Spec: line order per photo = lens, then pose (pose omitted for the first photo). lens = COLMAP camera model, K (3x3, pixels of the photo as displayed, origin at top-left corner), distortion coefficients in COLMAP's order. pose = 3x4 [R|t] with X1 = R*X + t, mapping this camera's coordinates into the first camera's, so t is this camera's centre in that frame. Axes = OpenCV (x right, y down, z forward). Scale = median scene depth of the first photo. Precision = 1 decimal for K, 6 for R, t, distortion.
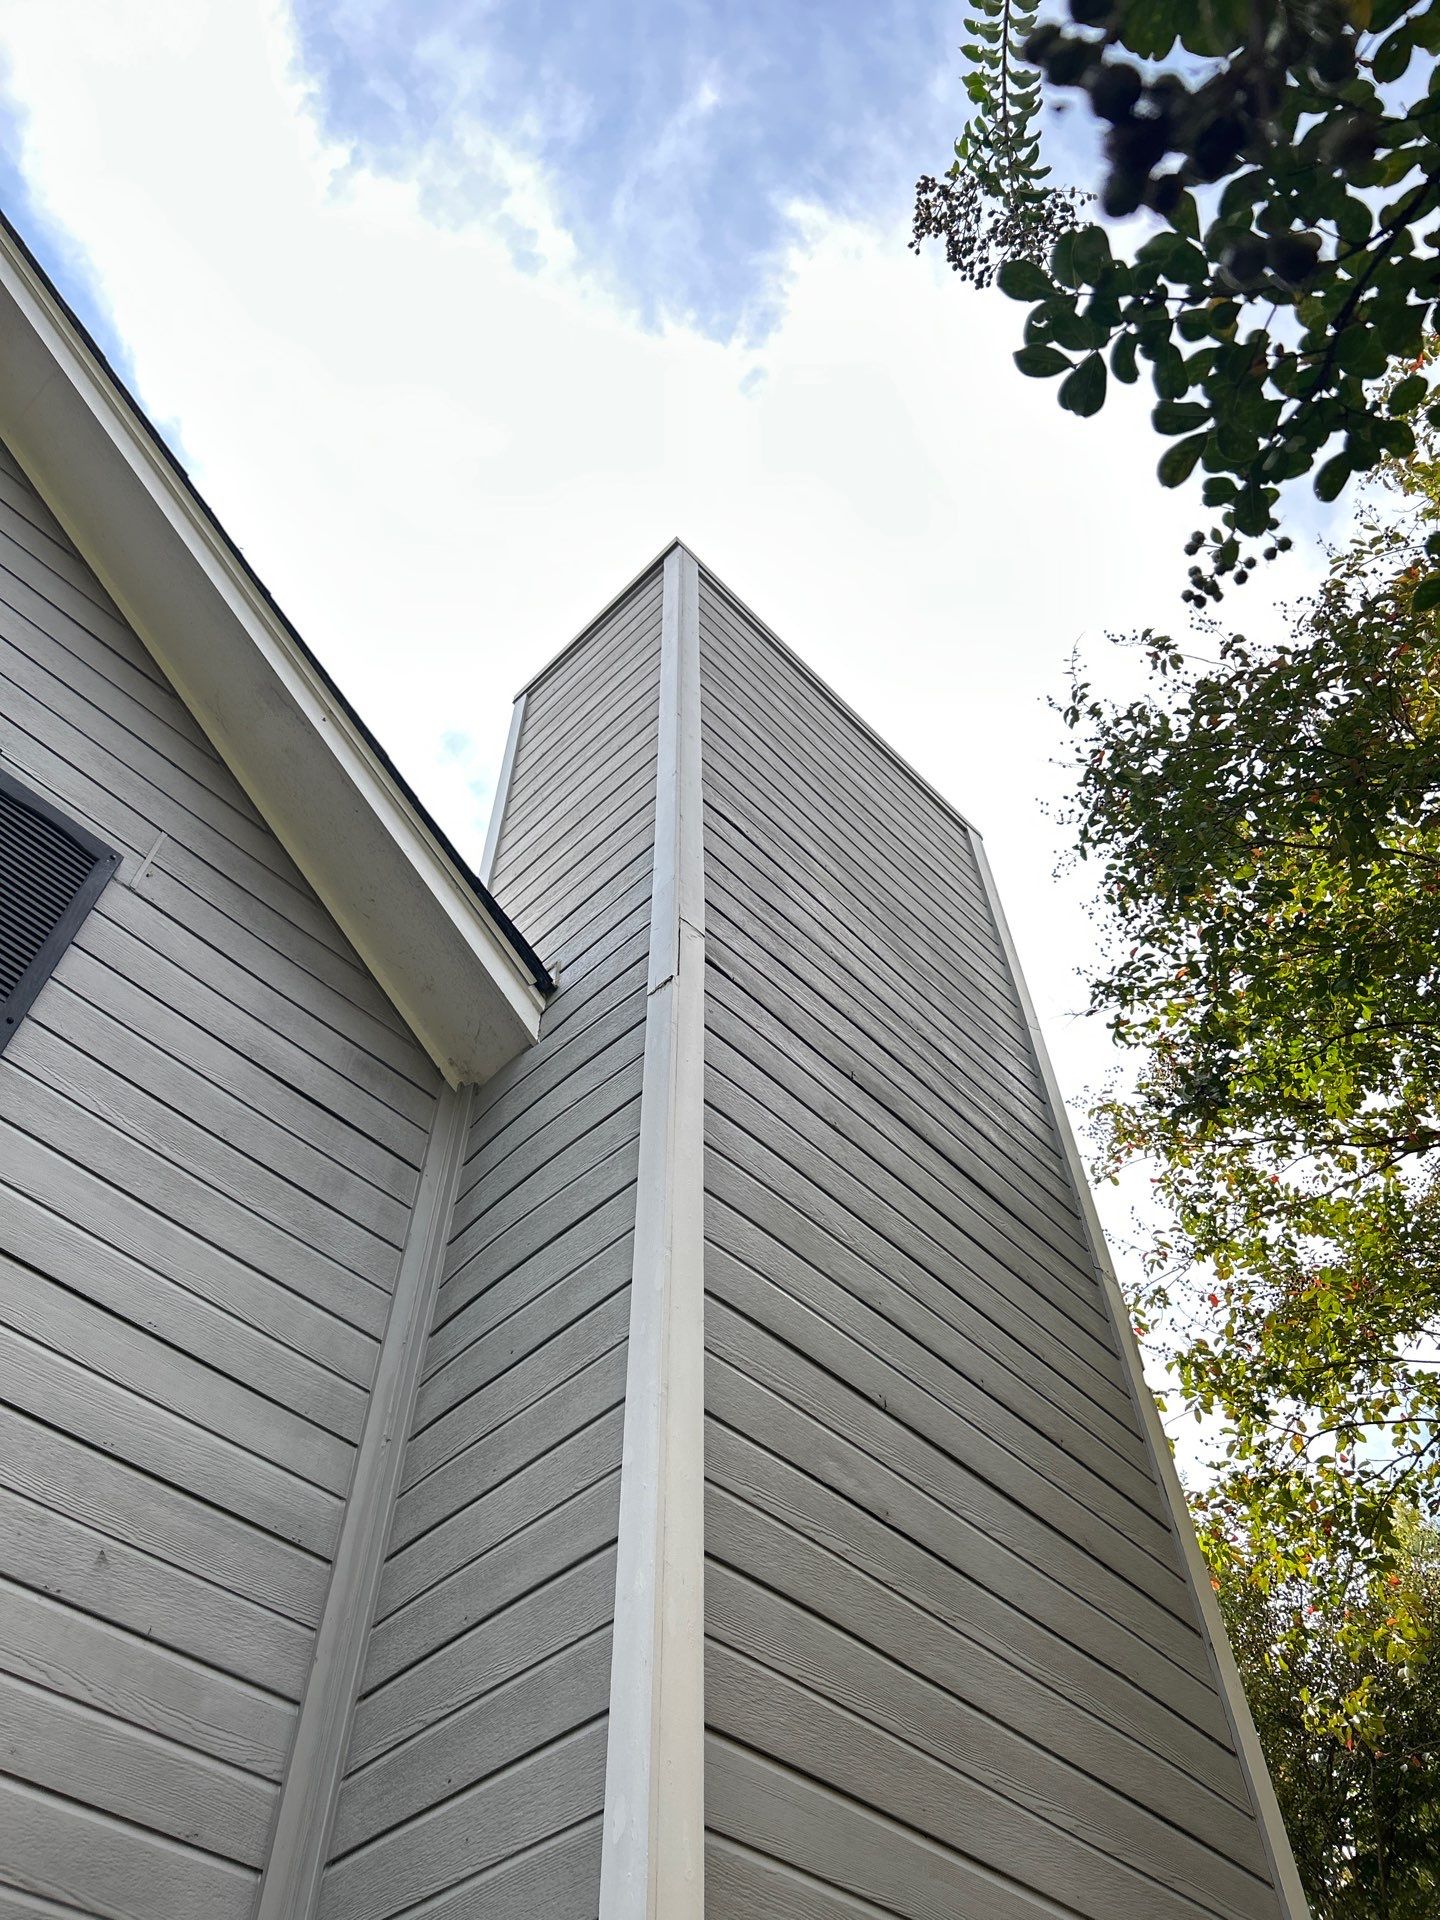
lens RADIAL K [[1450.2, 0, 721.7], [0, 1450.2, 951.8], [0, 0, 1]] dist [0.035710, -0.035036]
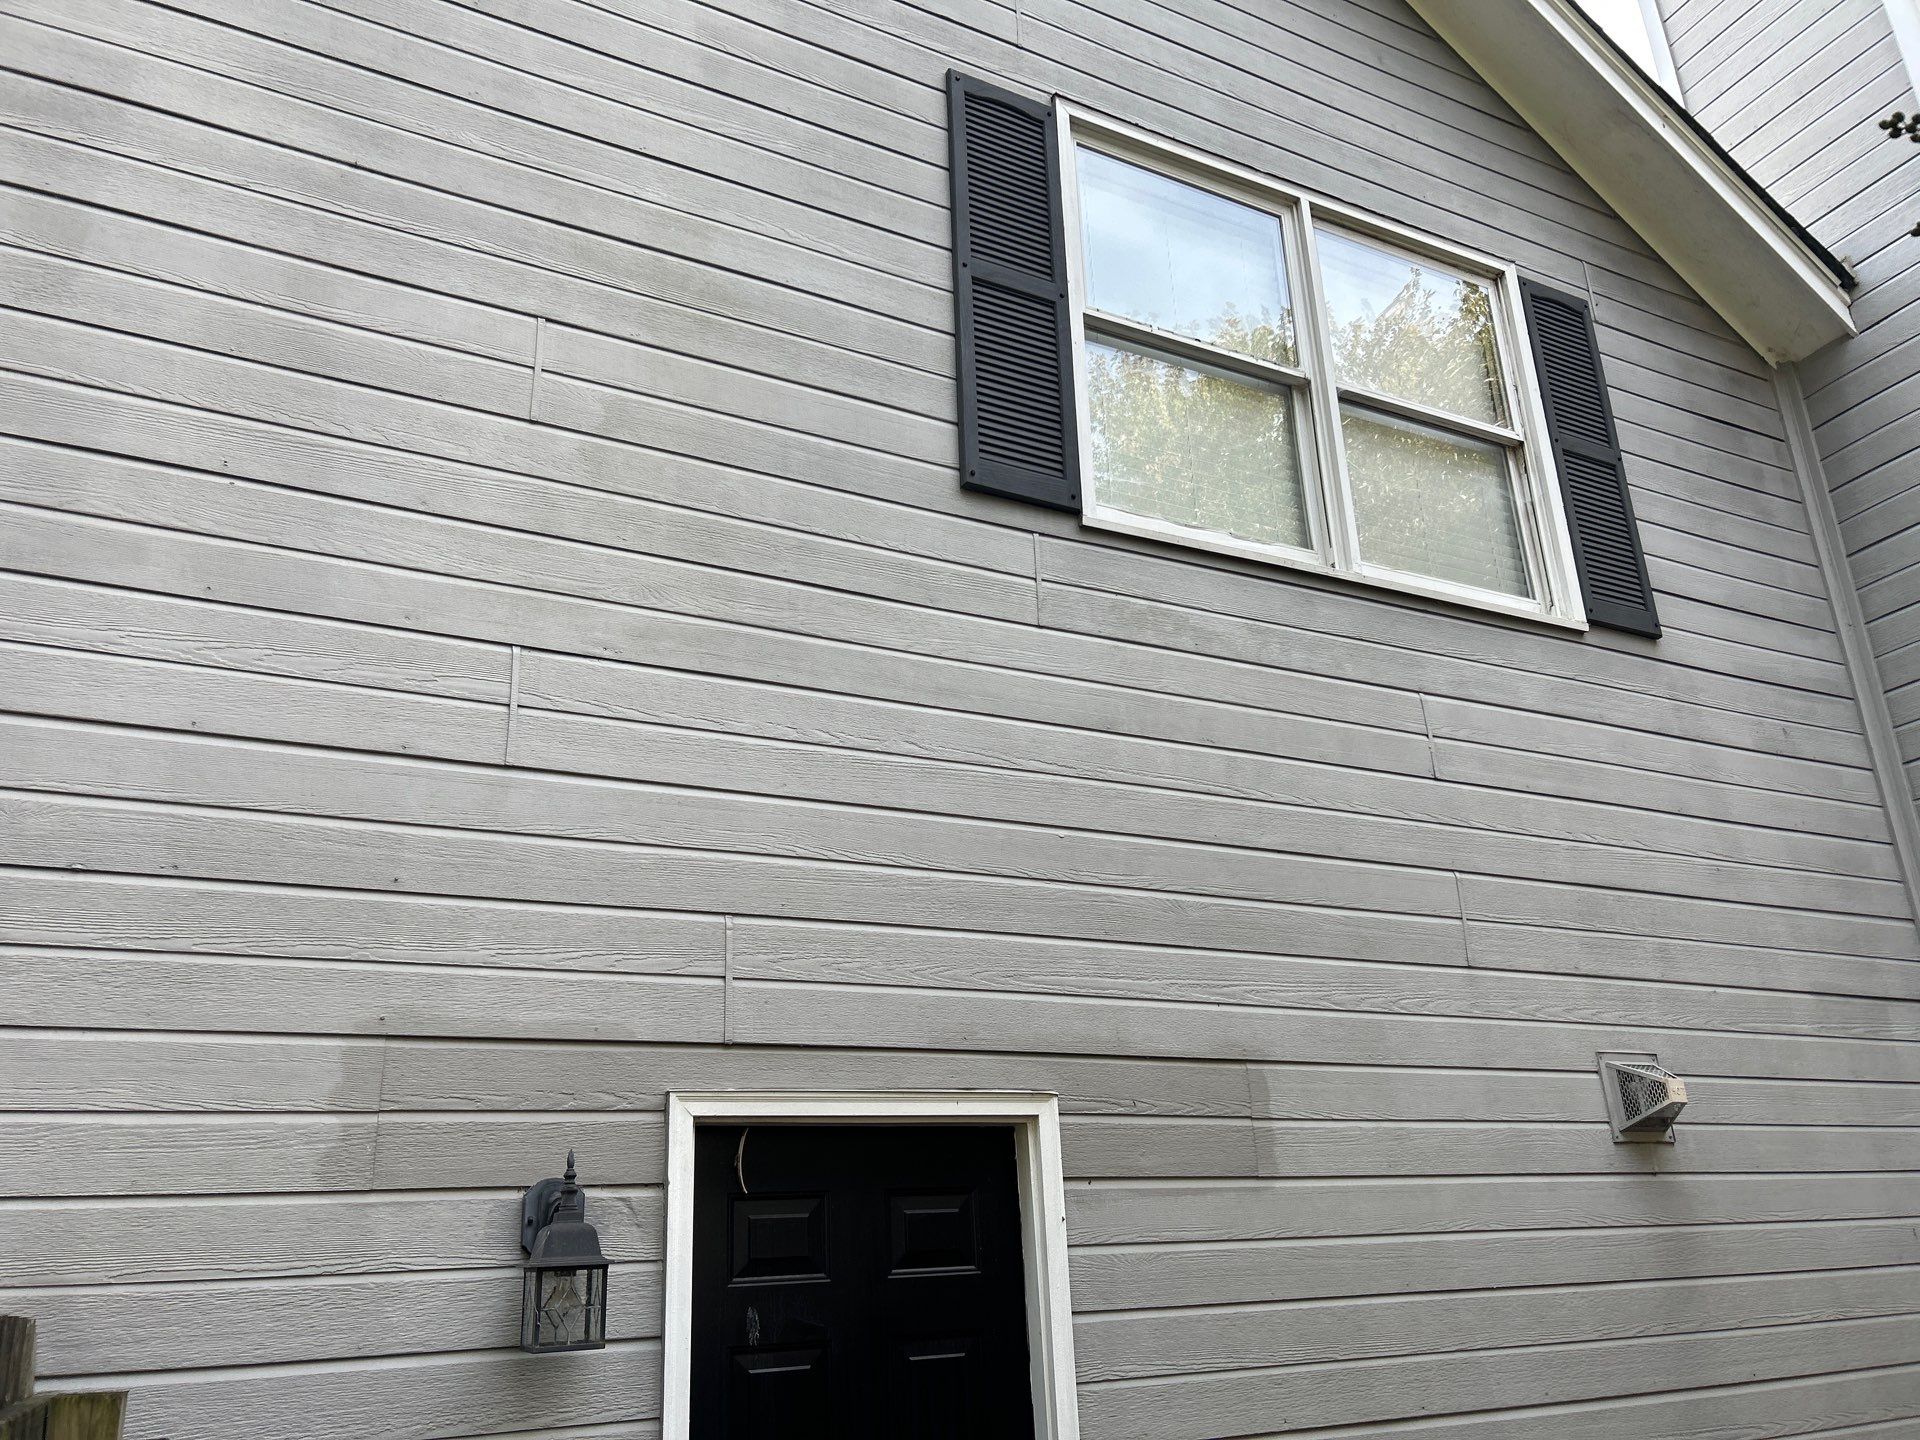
lens RADIAL K [[1450.2, 0, 957.5], [0, 1450.2, 731.8], [0, 0, 1]] dist [0.035710, -0.035036]
pose [[0.946042, -0.142605, -0.290977, -0.662069], [0.282689, 0.802148, 0.525971, -0.693182], [0.158401, -0.579847, 0.799179, -0.563609]]
